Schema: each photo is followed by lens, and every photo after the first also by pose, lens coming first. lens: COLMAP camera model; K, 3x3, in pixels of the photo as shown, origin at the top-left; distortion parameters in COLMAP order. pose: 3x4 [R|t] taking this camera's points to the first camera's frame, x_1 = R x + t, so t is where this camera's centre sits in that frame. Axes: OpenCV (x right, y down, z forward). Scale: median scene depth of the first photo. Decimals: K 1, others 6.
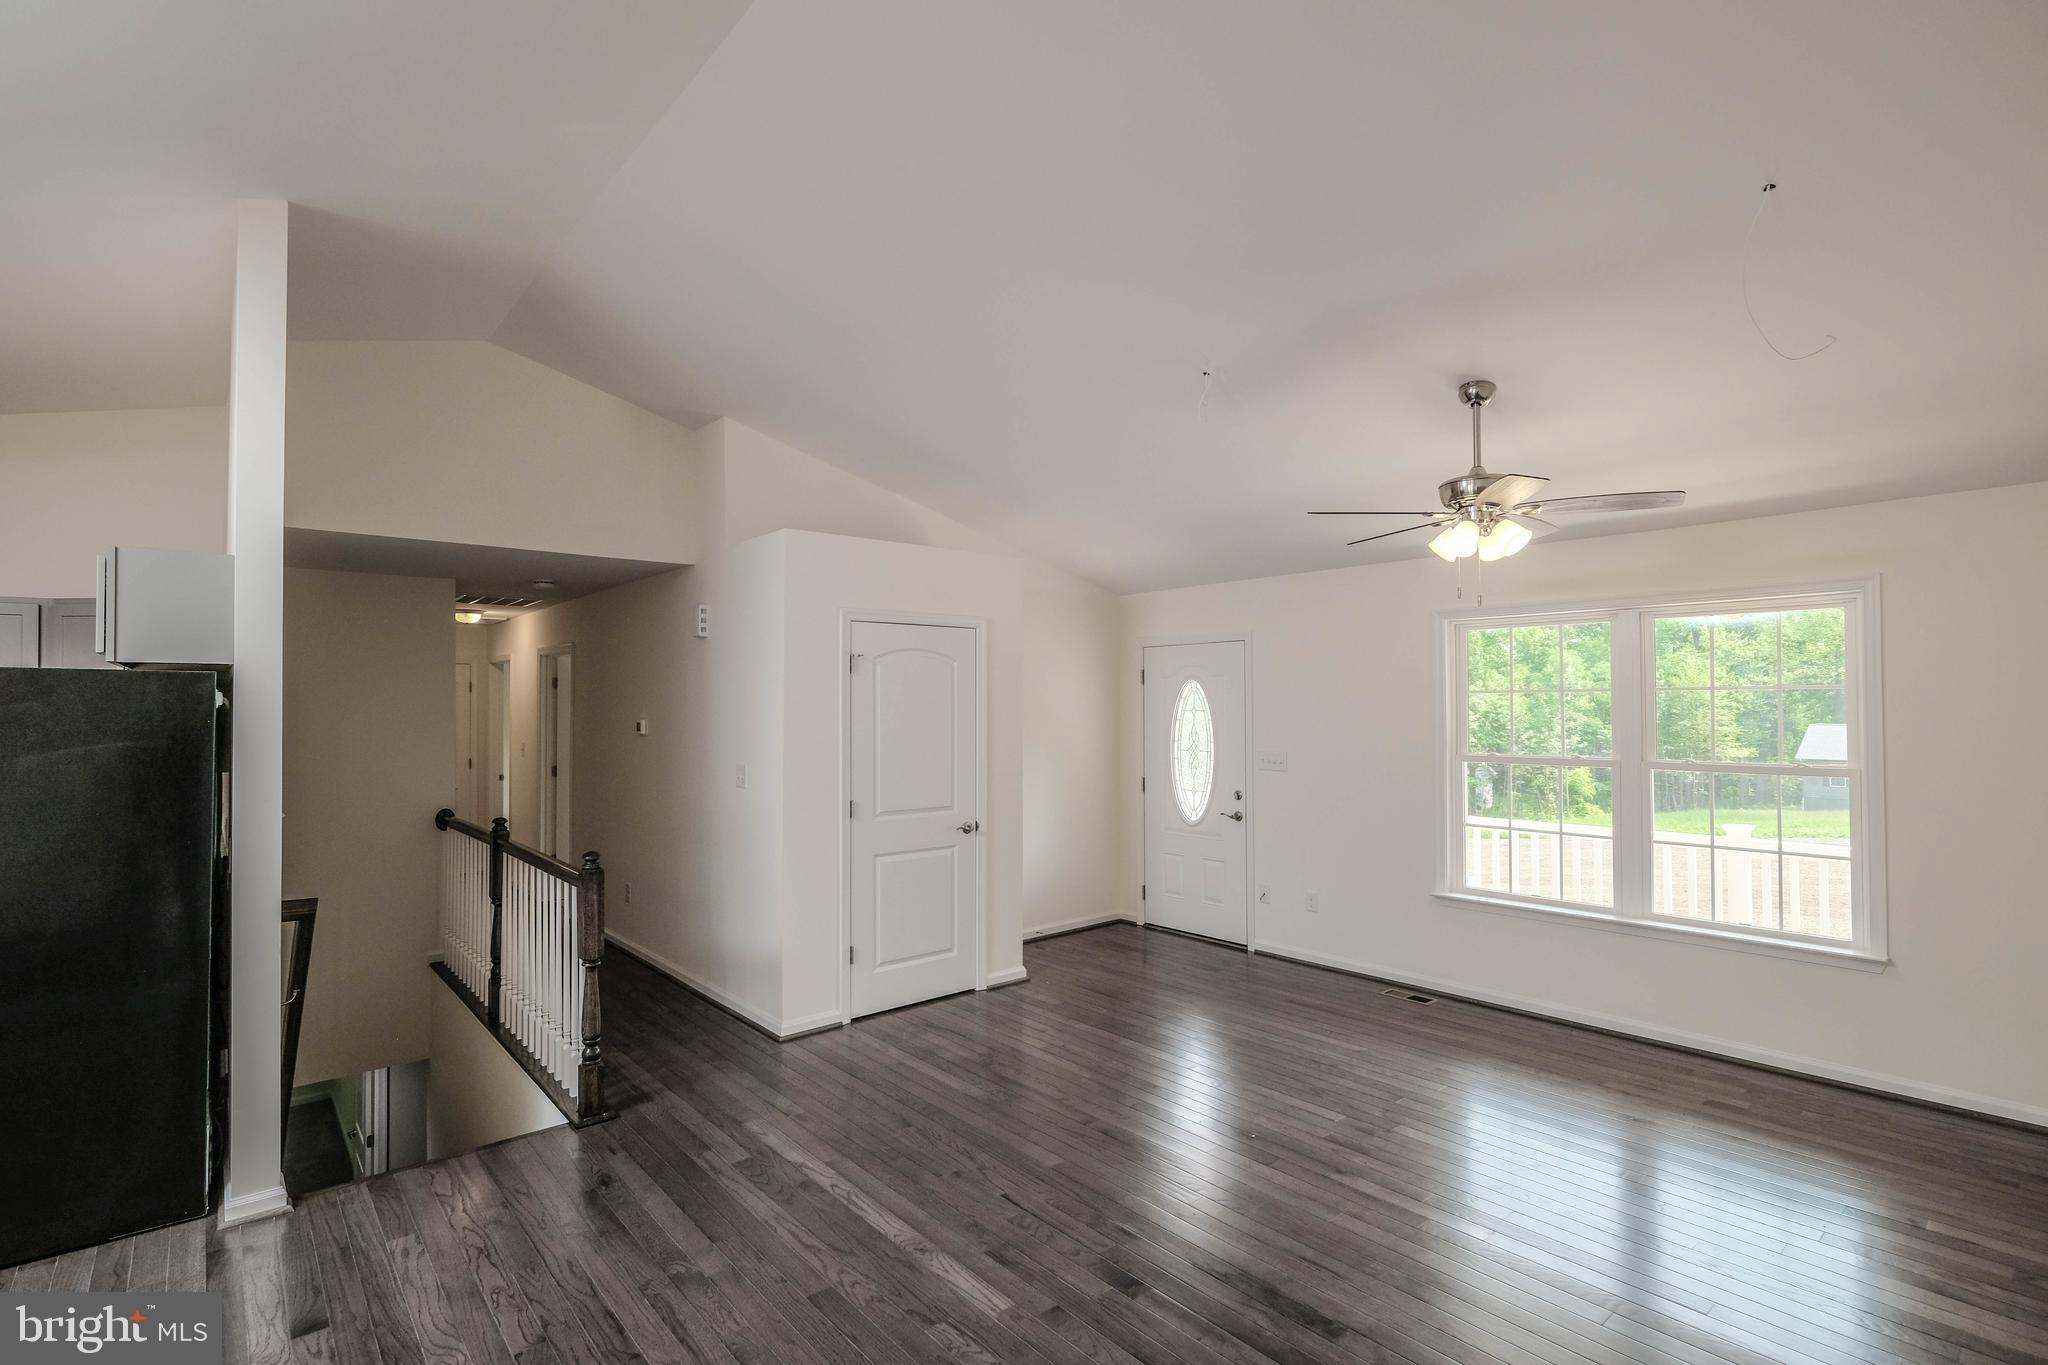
lens RADIAL K [[976.7, 0, 1024.7], [0, 976.7, 687.1], [0, 0, 1]] dist [-0.003252, -0.000536]
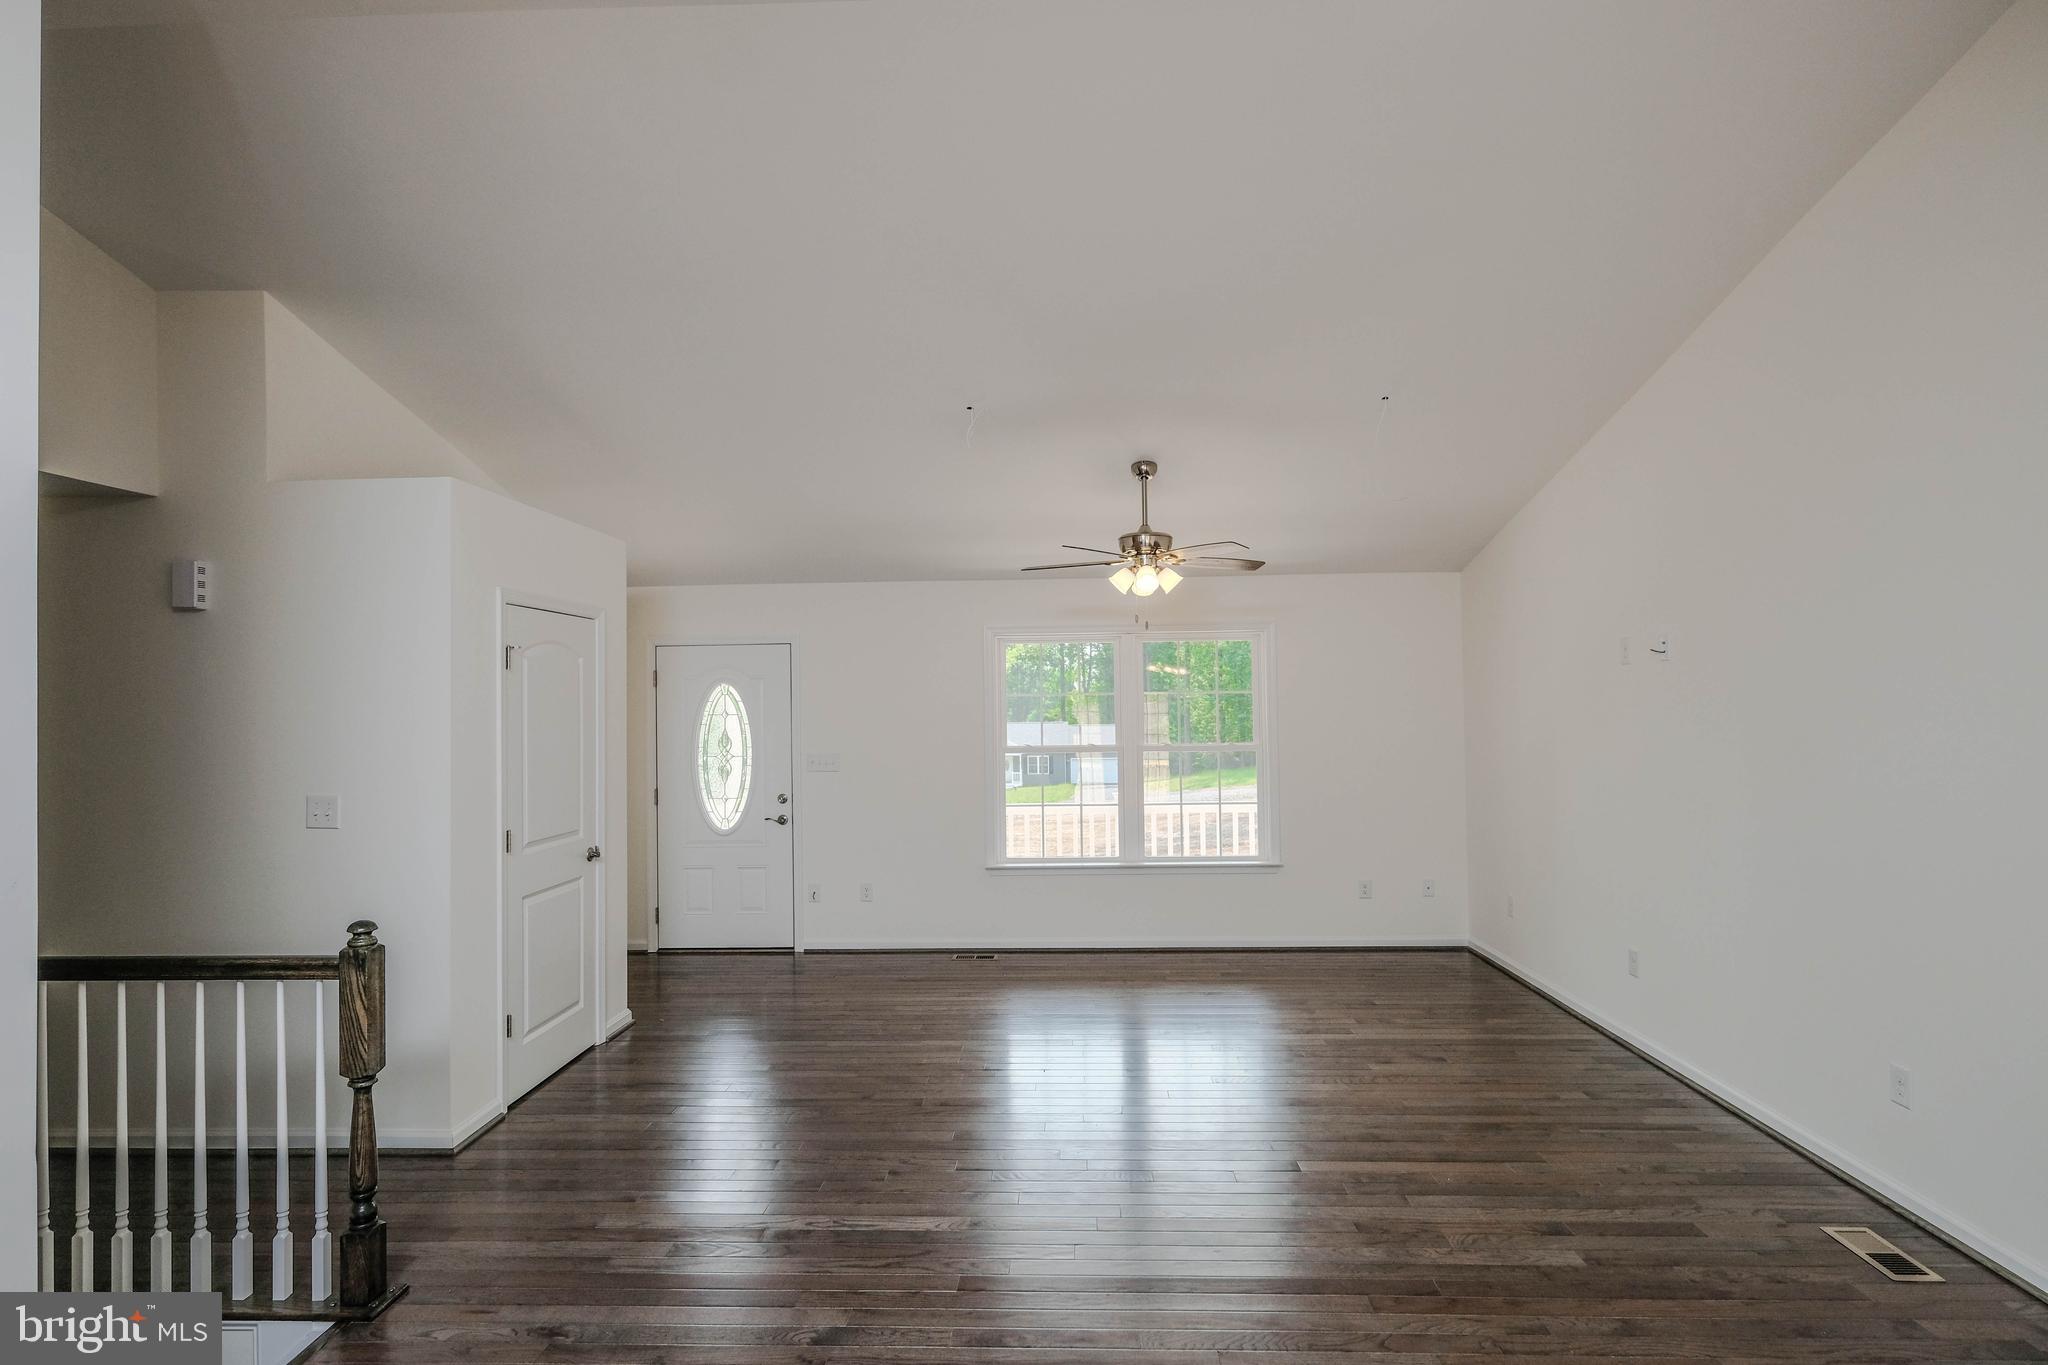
lens RADIAL K [[1060.3, 0, 1025.6], [0, 1060.3, 689.5], [0, 0, 1]] dist [-0.003283, -0.000461]
pose [[0.672397, 0.006982, 0.740158, -0.526832], [-0.005022, 0.999976, -0.004871, 0.003921], [-0.740174, -0.000442, 0.672416, 0.110677]]
